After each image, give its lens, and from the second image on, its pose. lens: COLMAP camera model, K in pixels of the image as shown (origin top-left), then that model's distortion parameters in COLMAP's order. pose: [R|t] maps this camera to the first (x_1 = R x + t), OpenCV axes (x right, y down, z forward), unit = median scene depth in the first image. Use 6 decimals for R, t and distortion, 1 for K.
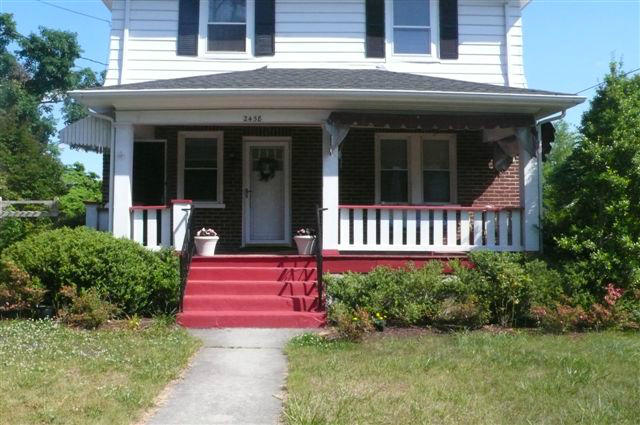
lens RADIAL K [[577.3, 0, 320.0], [0, 577.3, 212.5], [0, 0, 1]] dist [-0.120252, 0.064312]
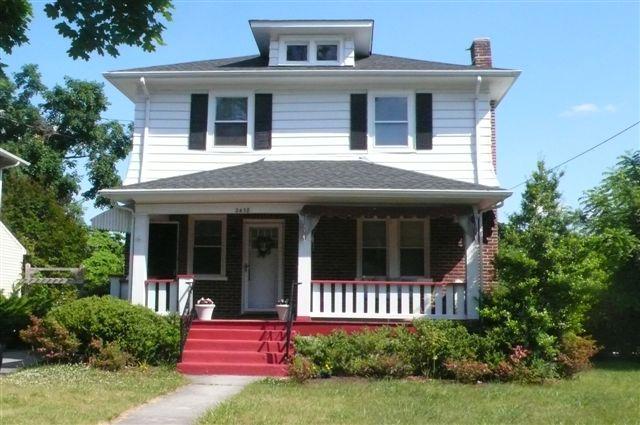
lens RADIAL K [[670.5, 0, 319.9], [0, 670.5, 236.3], [0, 0, 1]] dist [-0.107855, 0.016477]
pose [[0.996360, 0.000725, -0.085247, 0.135999], [-0.006036, 0.998054, -0.062060, -0.013632], [0.085036, 0.062349, 0.994425, -0.334731]]
